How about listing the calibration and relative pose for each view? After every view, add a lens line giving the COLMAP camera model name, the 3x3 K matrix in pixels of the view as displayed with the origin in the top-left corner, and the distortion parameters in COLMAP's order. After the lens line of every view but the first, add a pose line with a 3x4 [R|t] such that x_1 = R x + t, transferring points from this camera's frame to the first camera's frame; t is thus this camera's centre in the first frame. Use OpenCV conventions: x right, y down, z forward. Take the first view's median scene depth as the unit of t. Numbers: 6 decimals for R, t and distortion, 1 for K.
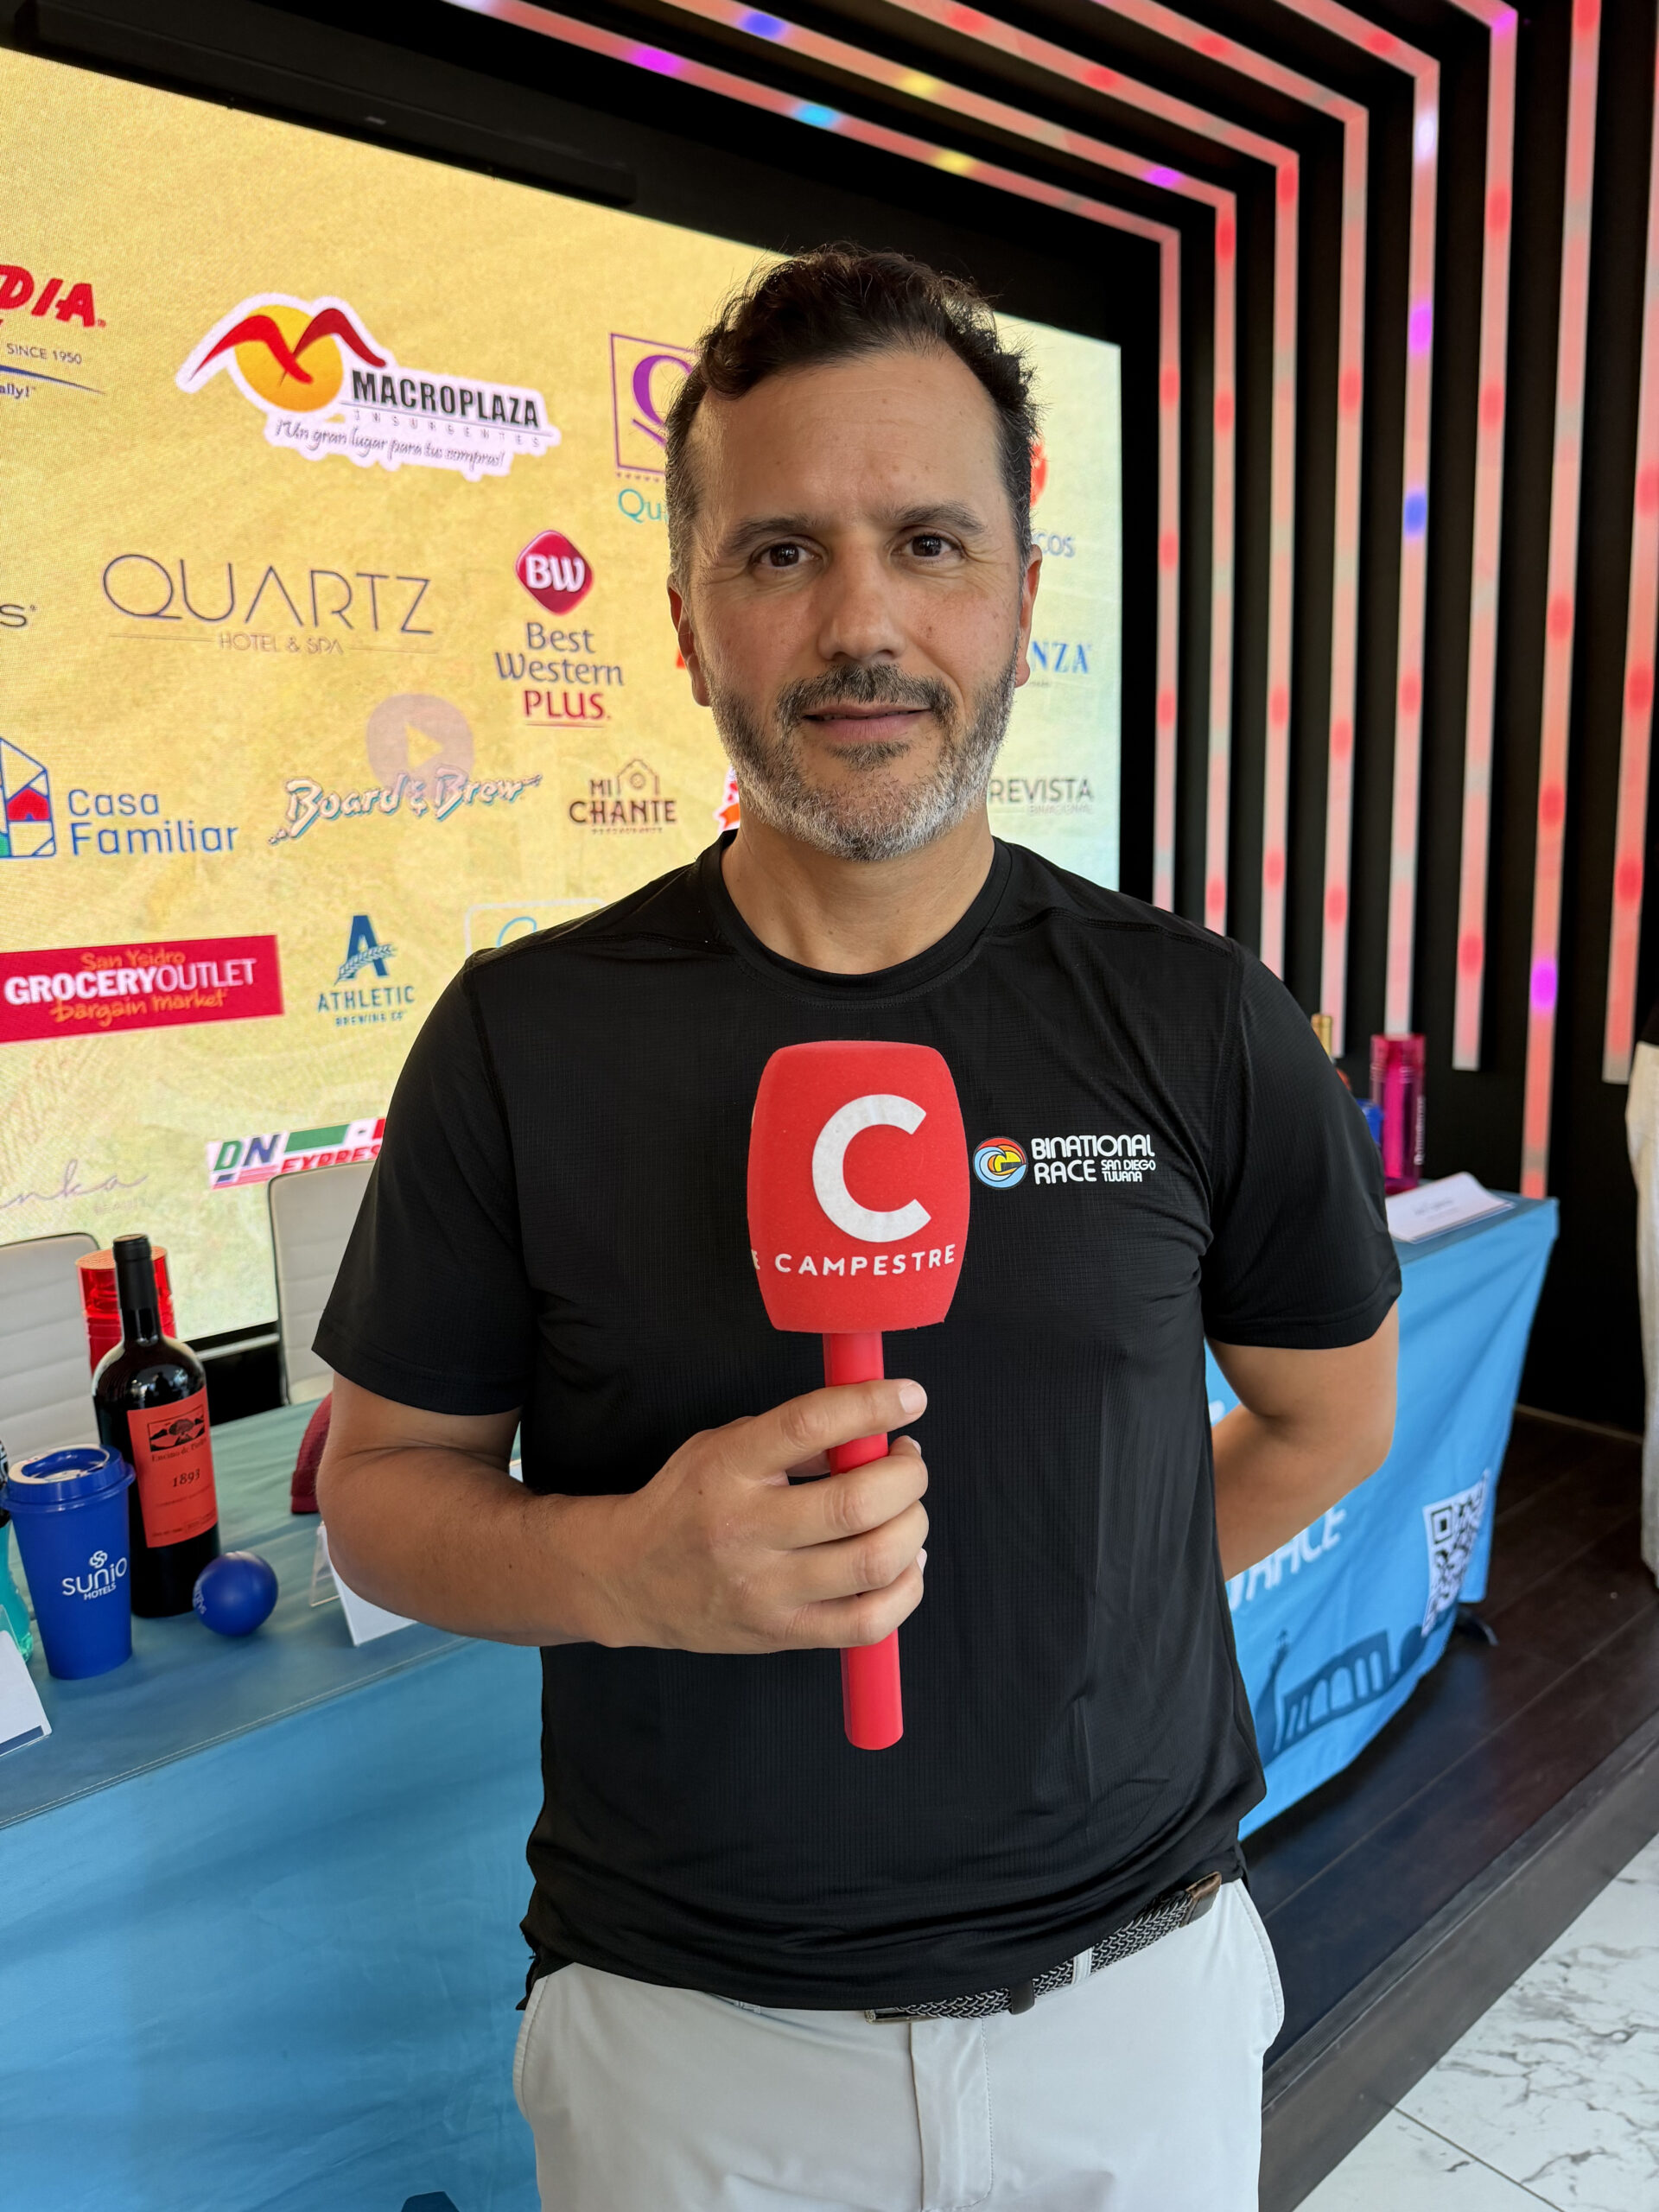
lens RADIAL K [[1535.8, 0, 829.5], [0, 1535.8, 1106.0], [0, 0, 1]] dist [0.033781, -0.071649]
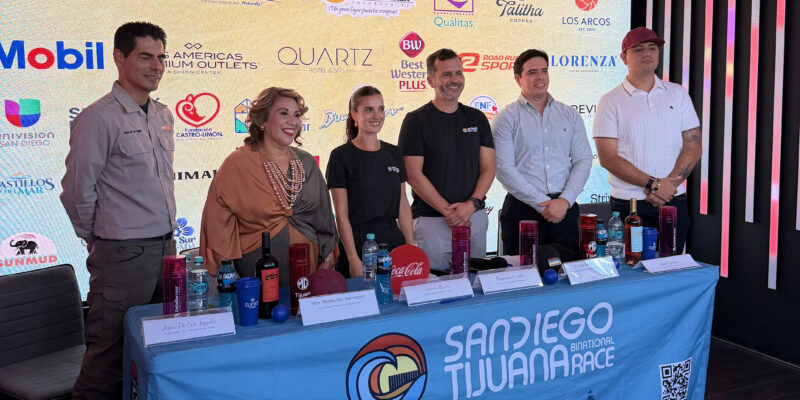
lens RADIAL K [[749.9, 0, 419.6], [0, 749.9, 141.6], [0, 0, 1]] dist [0.232365, -0.552931]
pose [[0.967432, 0.039819, -0.249980, 0.246532], [-0.066200, 0.992980, -0.098025, 0.003967], [0.244322, 0.111381, 0.963276, -0.495899]]
